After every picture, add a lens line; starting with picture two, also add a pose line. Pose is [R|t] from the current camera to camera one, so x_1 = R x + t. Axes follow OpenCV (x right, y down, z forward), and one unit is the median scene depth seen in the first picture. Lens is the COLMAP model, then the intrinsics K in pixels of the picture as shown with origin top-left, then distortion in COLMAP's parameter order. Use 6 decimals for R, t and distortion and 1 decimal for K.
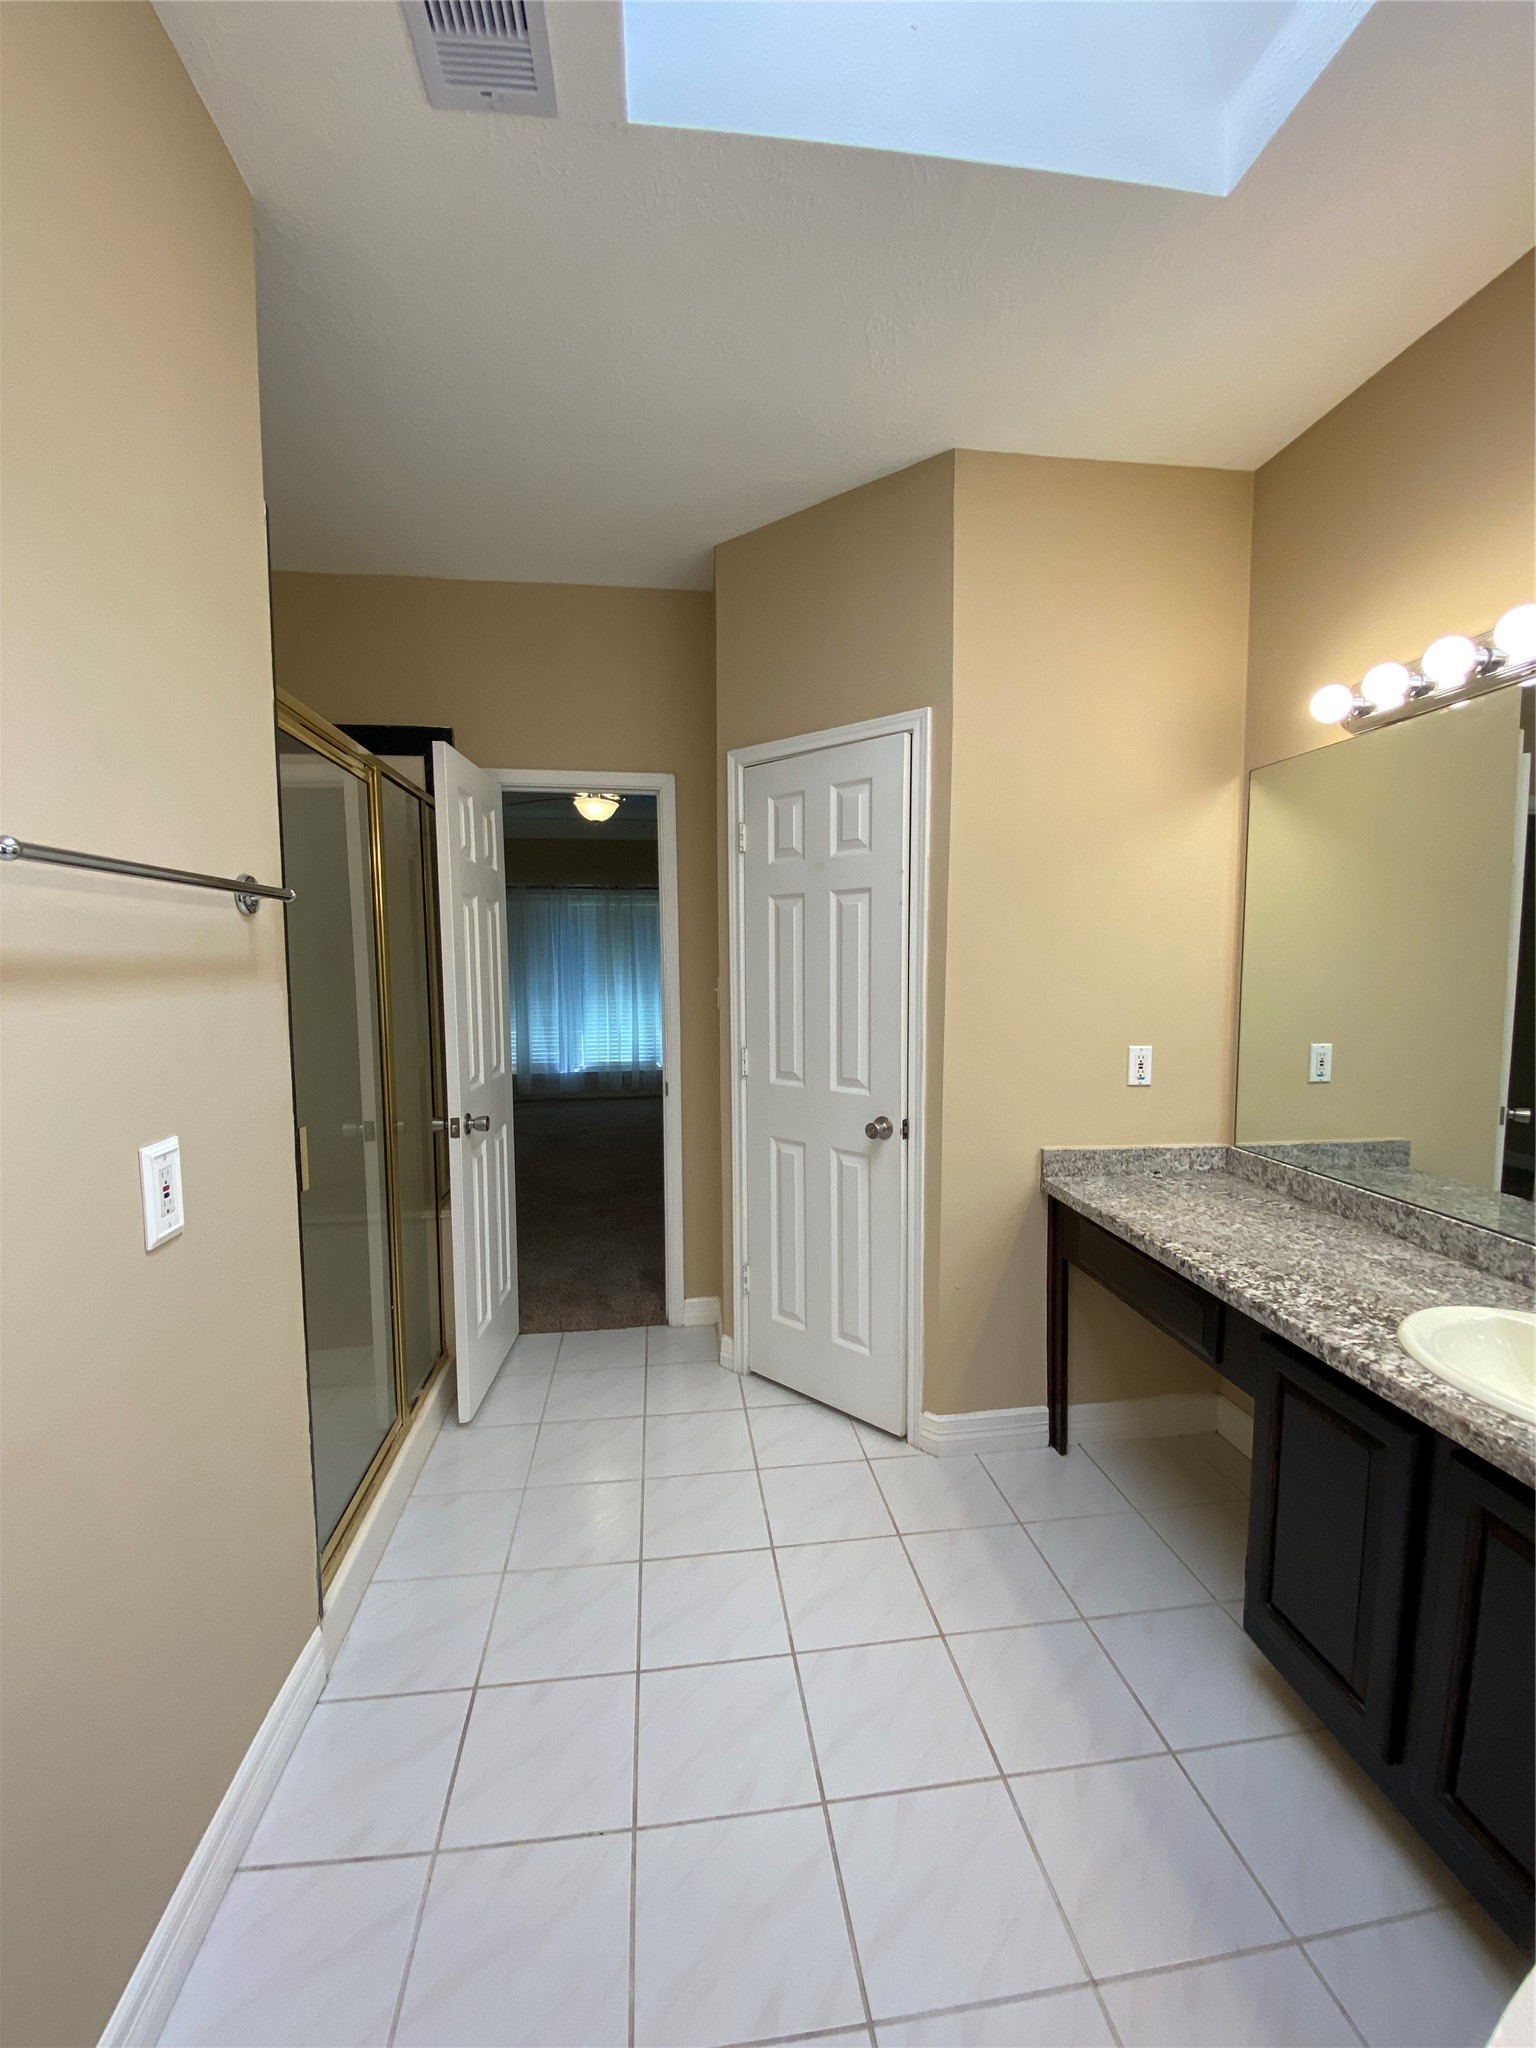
lens RADIAL K [[826.2, 0, 768.0], [0, 826.2, 1024.0], [0, 0, 1]] dist [-0.000502, -0.000182]
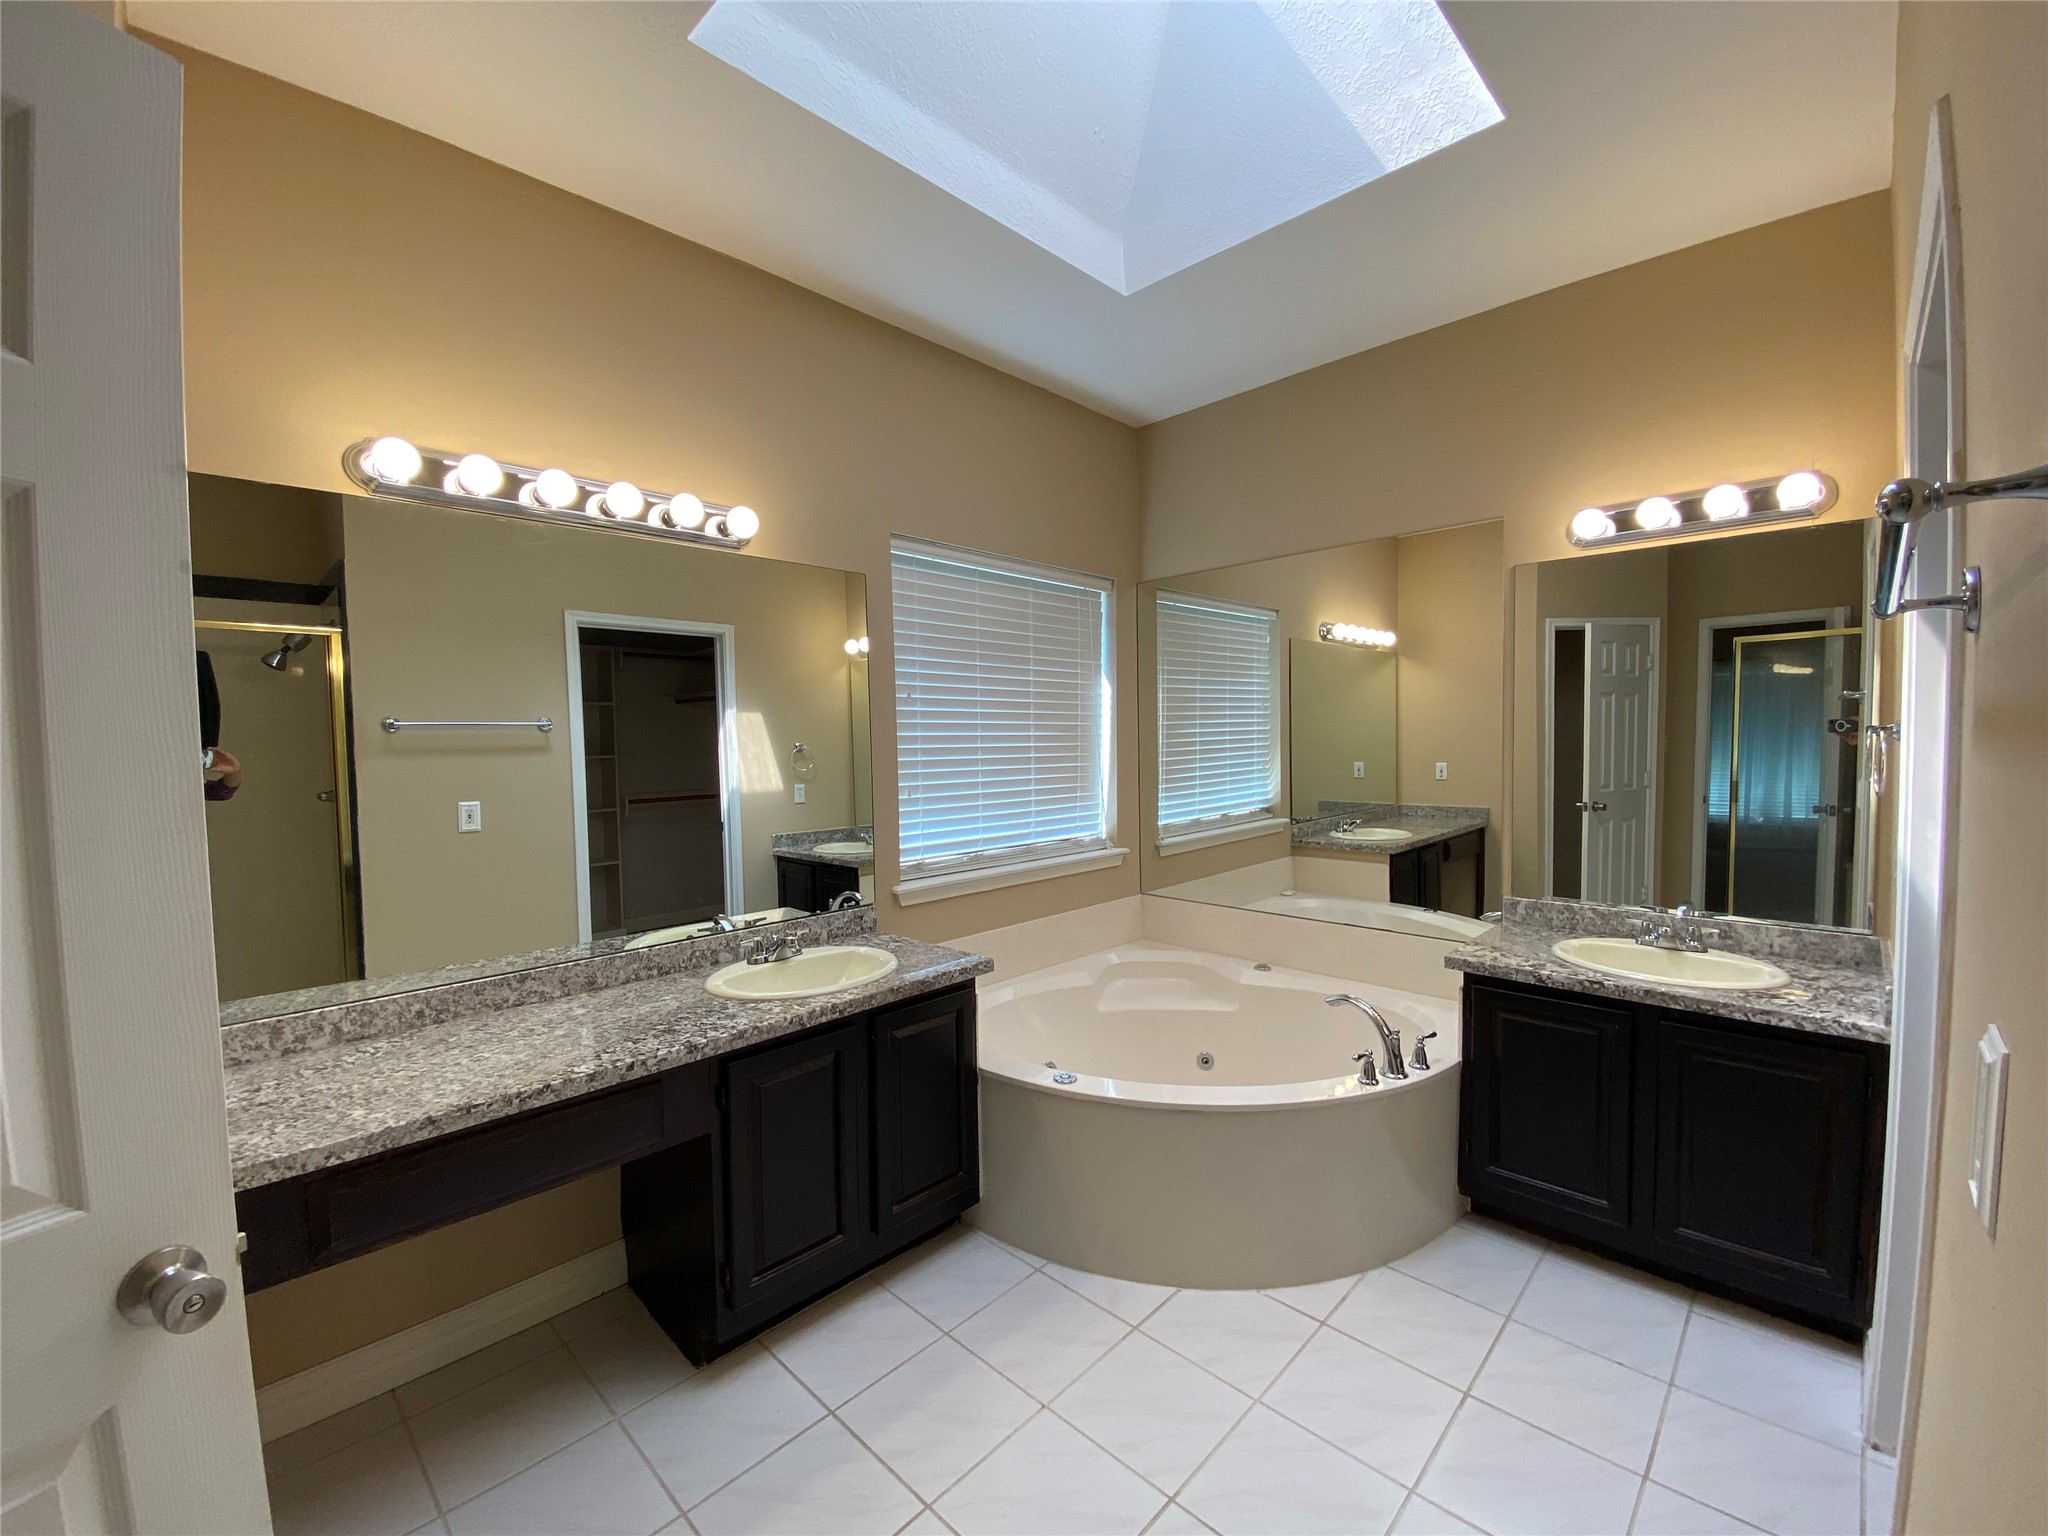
lens RADIAL K [[826.2, 0, 1024.0], [0, 826.2, 768.0], [0, 0, 1]] dist [-0.000502, -0.000182]
pose [[-0.626182, -0.014925, 0.779534, -0.485355], [0.076085, 0.993875, 0.080146, -0.084171], [-0.775956, 0.109497, -0.621211, 1.166377]]
